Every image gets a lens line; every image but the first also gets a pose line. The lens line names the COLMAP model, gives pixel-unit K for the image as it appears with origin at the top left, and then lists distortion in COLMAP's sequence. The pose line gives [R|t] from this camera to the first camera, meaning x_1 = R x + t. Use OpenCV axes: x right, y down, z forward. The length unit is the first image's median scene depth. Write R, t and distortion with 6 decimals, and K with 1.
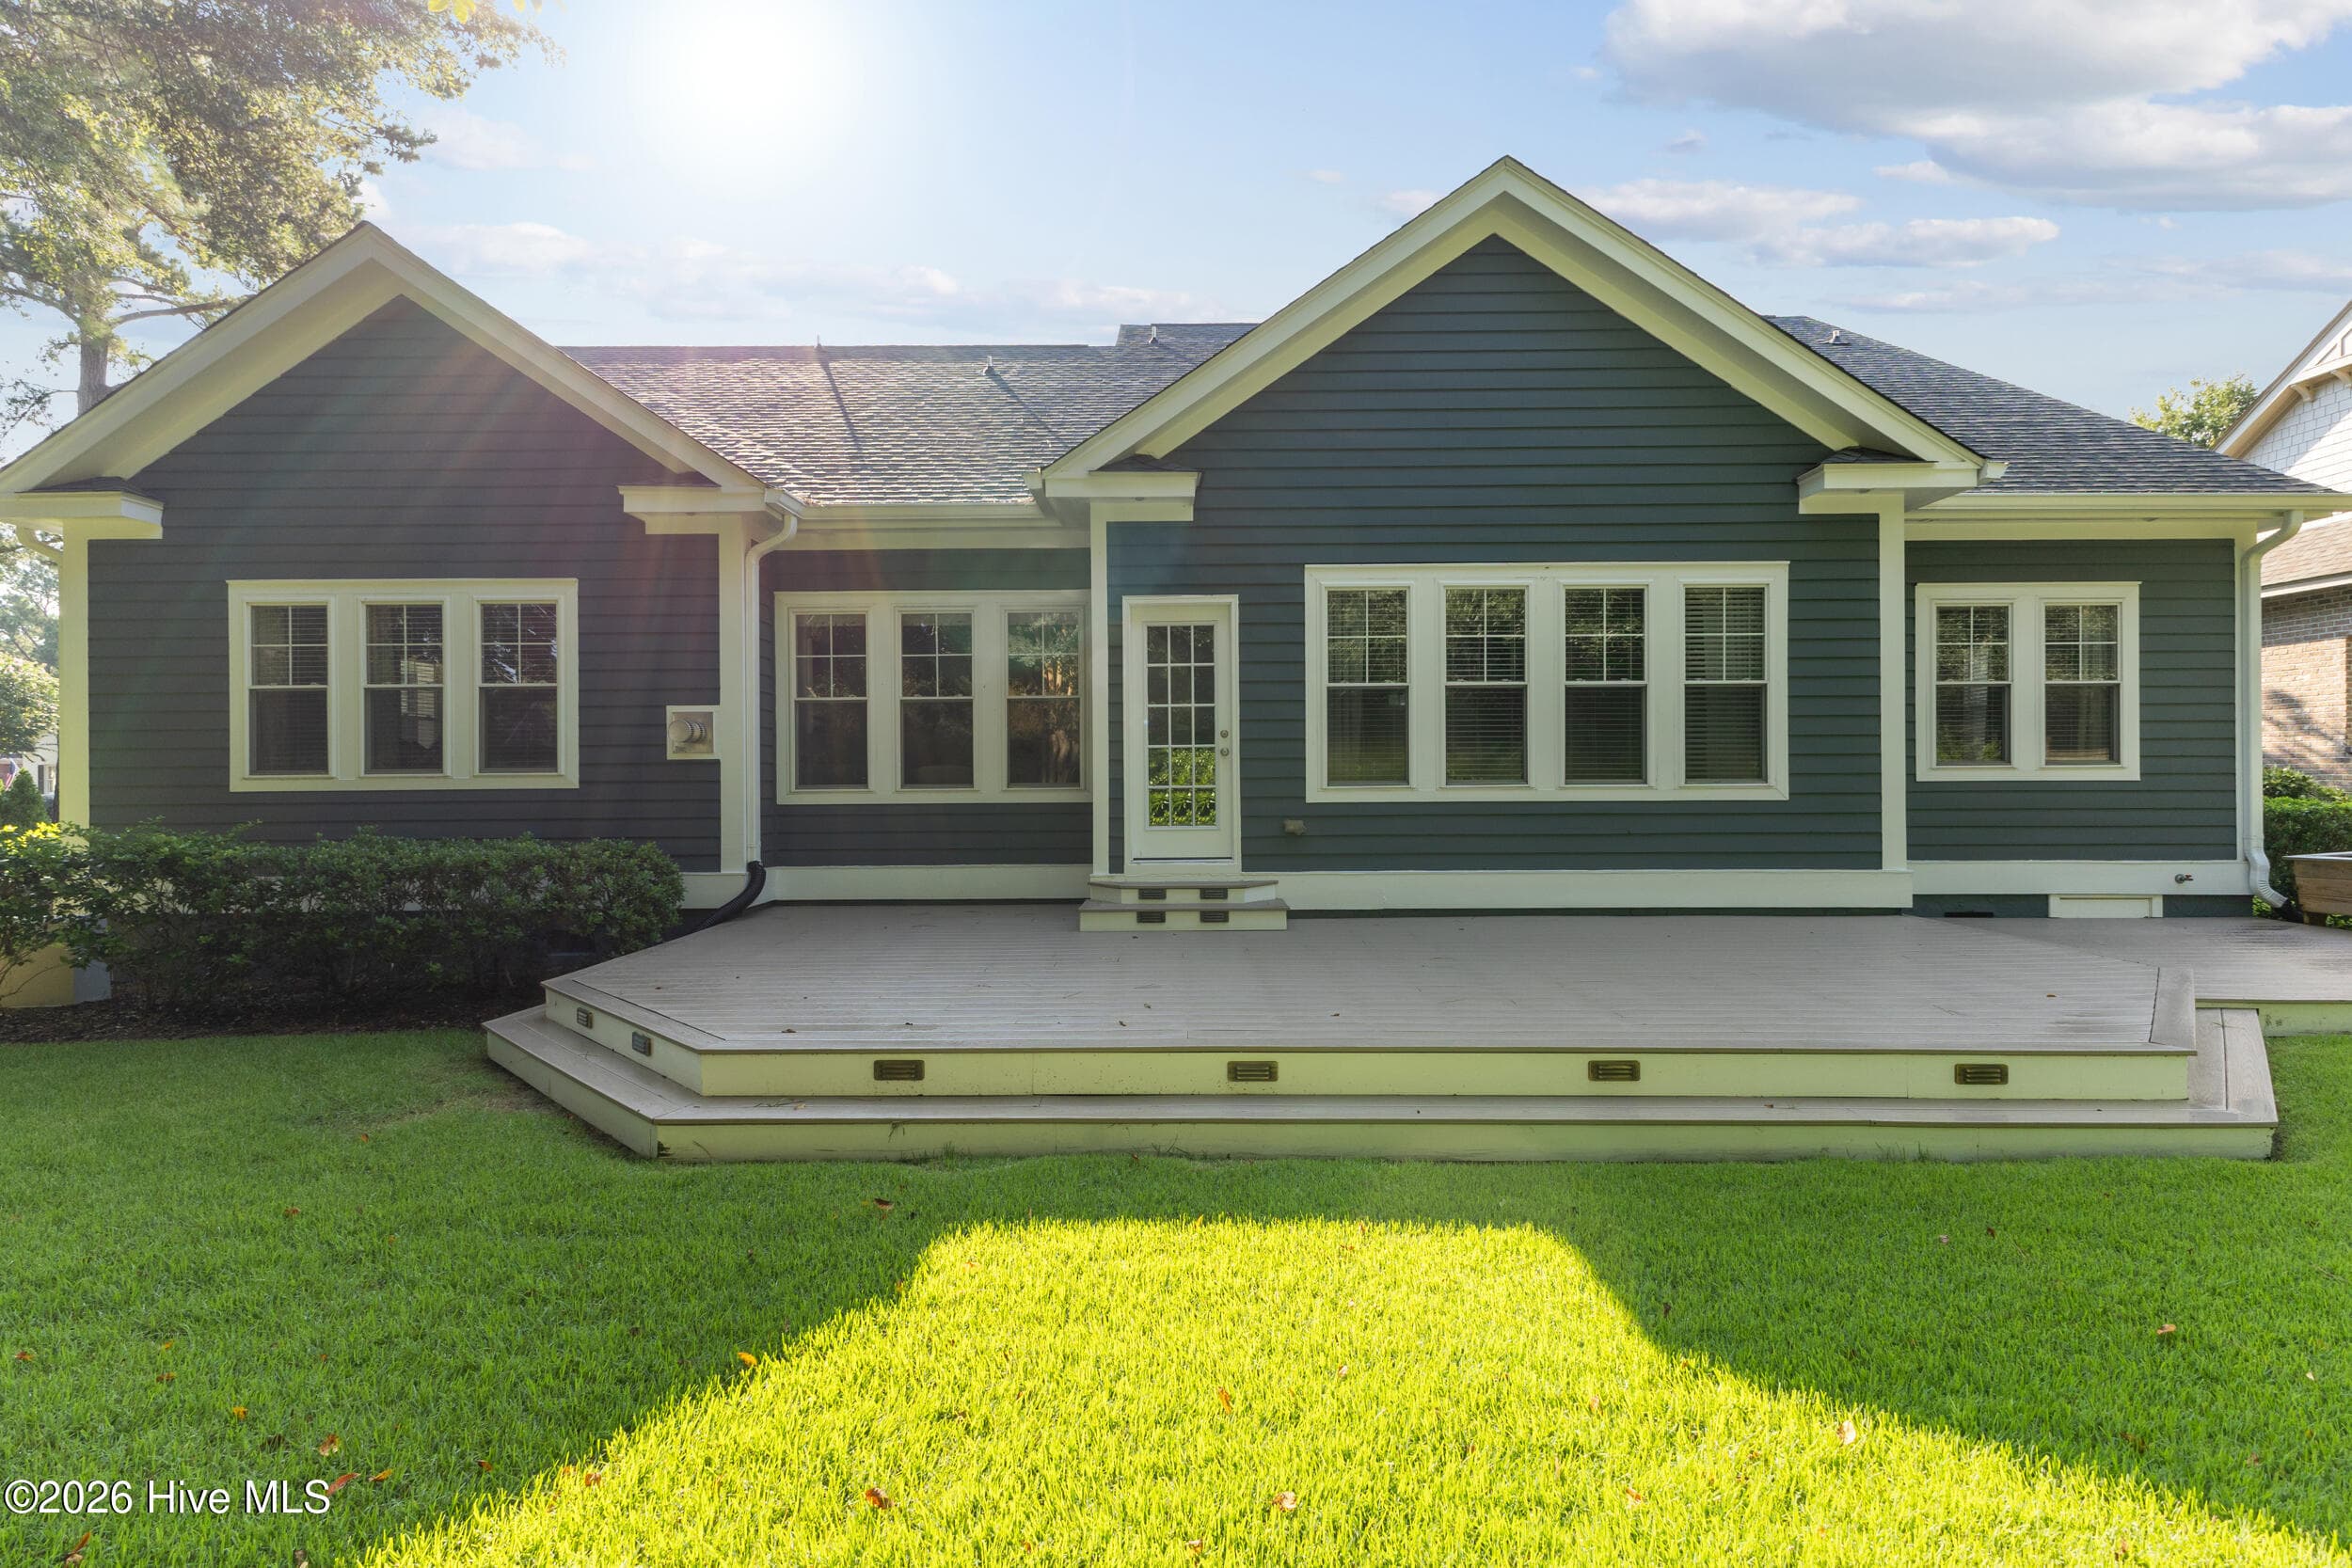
lens RADIAL K [[1079.2, 0, 1176.0], [0, 1079.2, 784.0], [0, 0, 1]] dist [0.000922, 0.000590]
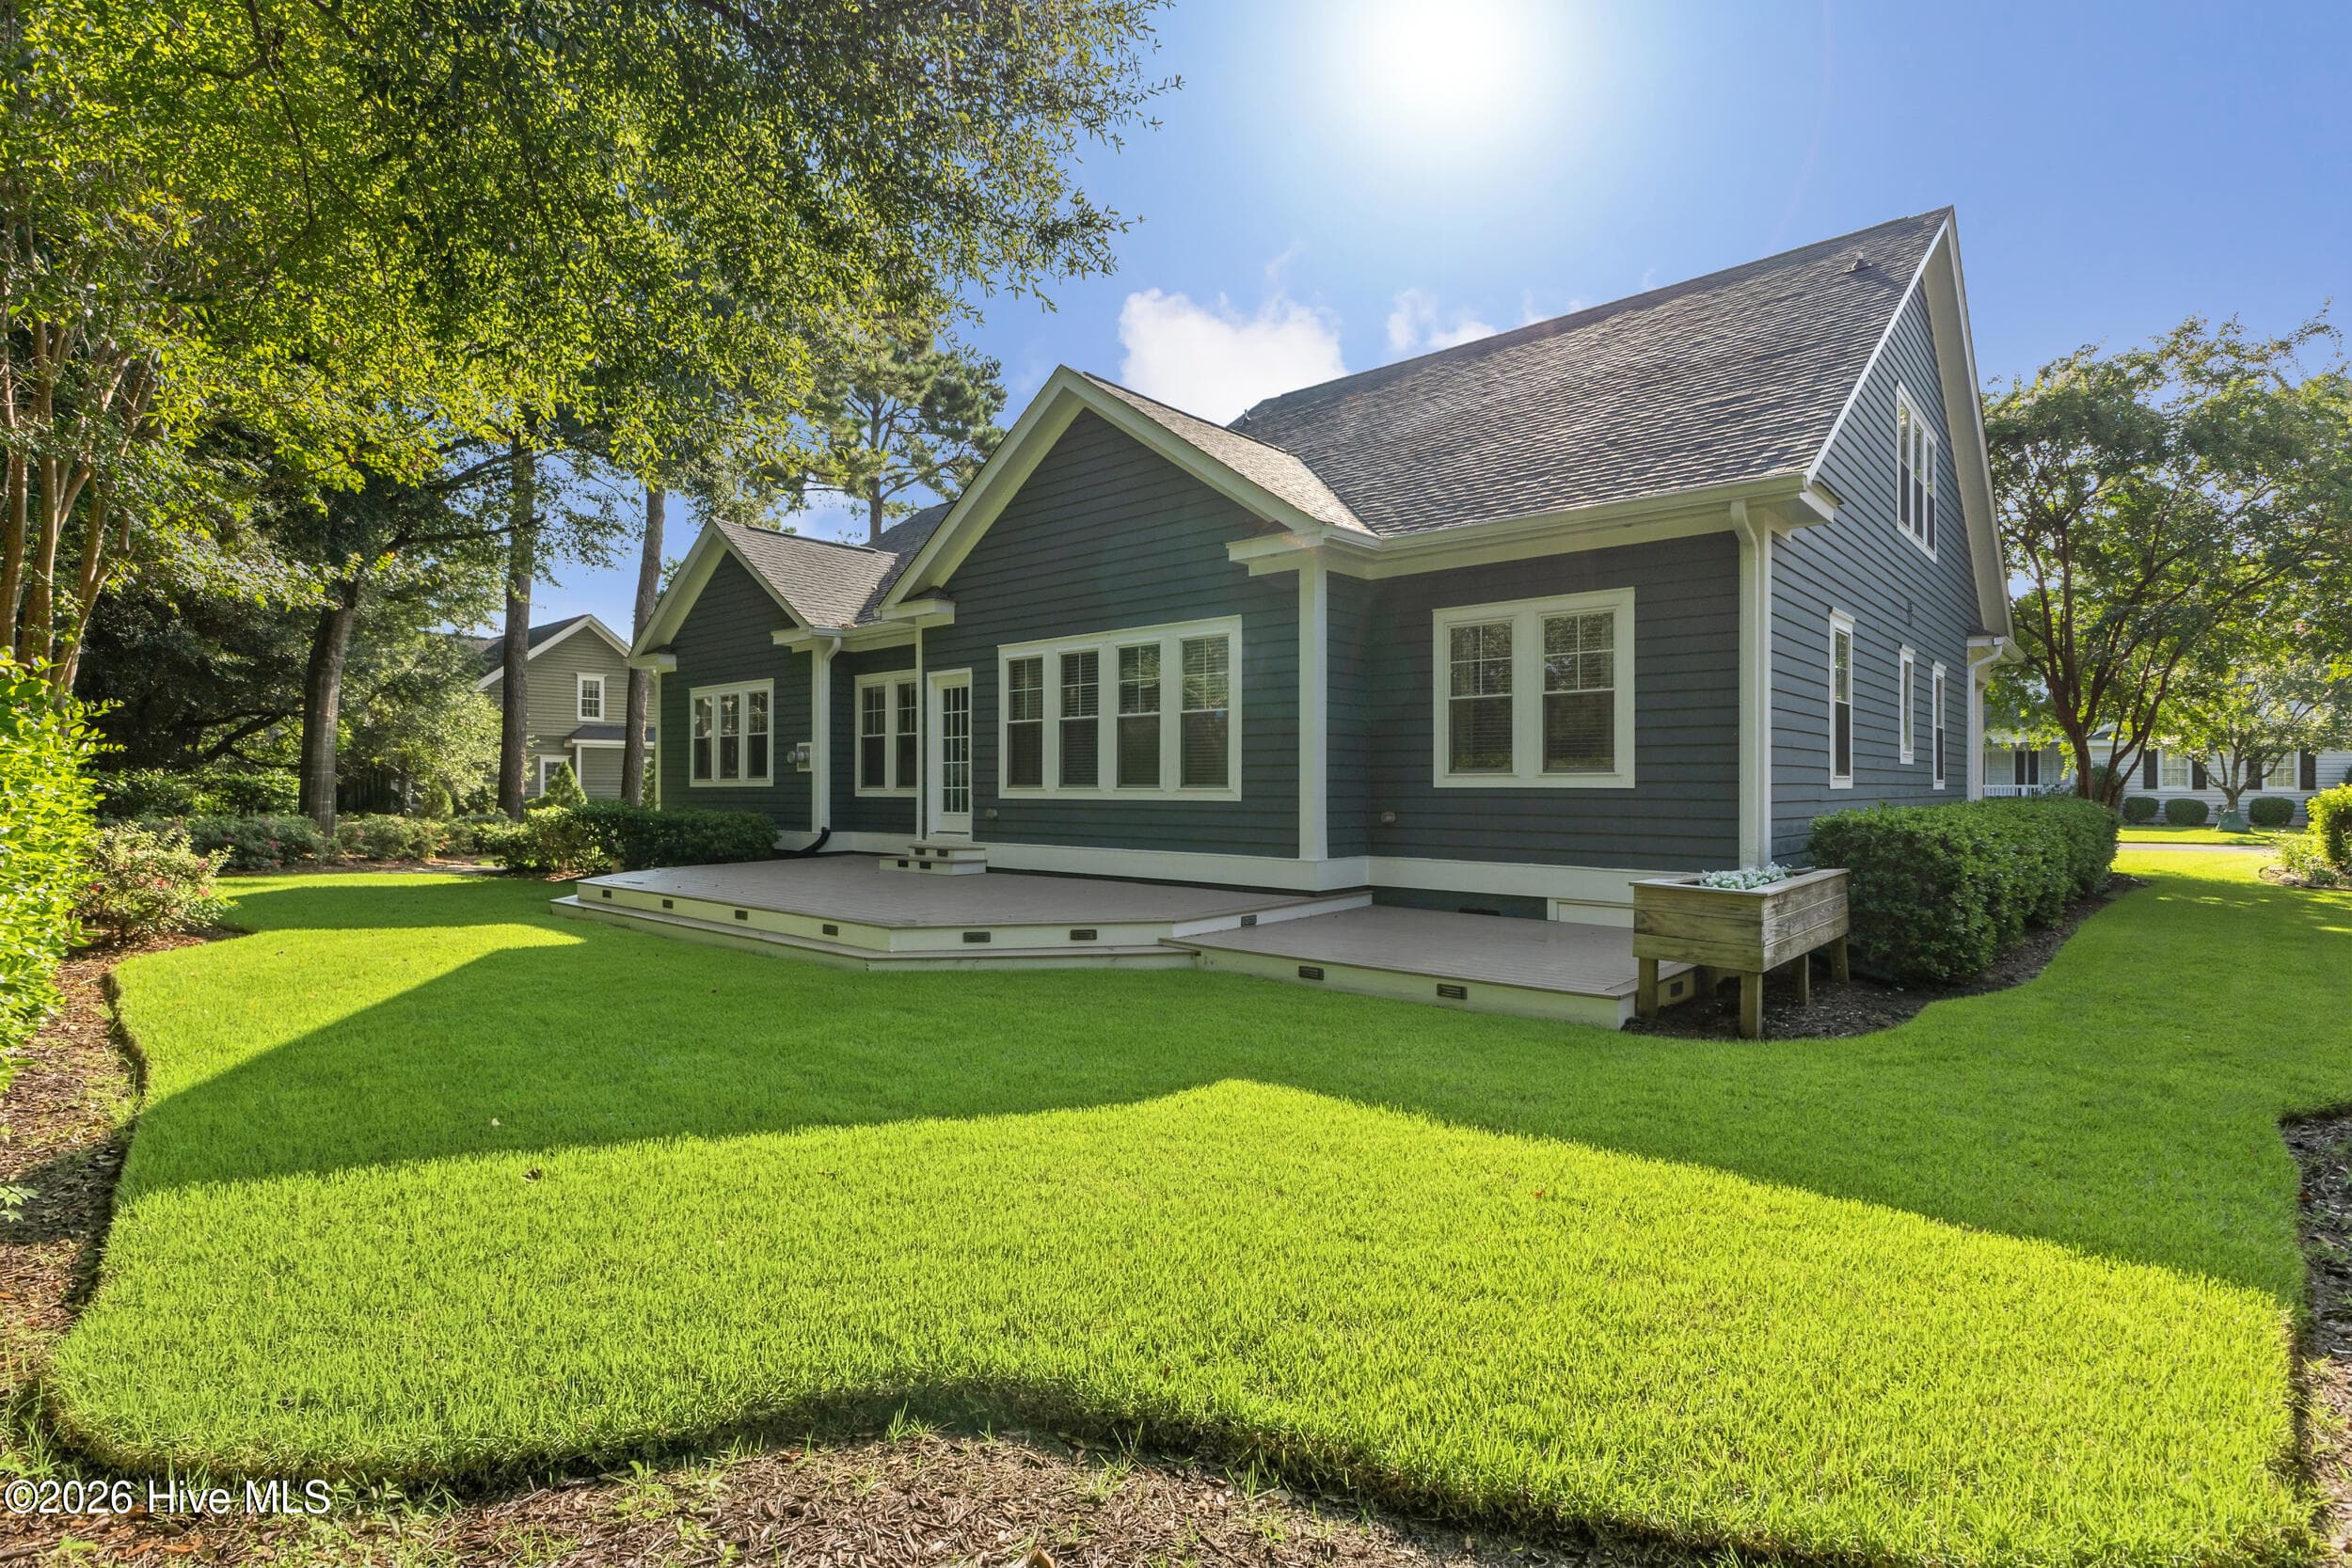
lens RADIAL K [[1127.4, 0, 1178.2], [0, 1127.4, 784.2], [0, 0, 1]] dist [-0.000045, 0.000075]
pose [[0.762007, 0.004739, -0.647552, 1.279044], [-0.004814, 0.999987, 0.001653, -0.006907], [0.647551, 0.001857, 0.762020, -0.058841]]
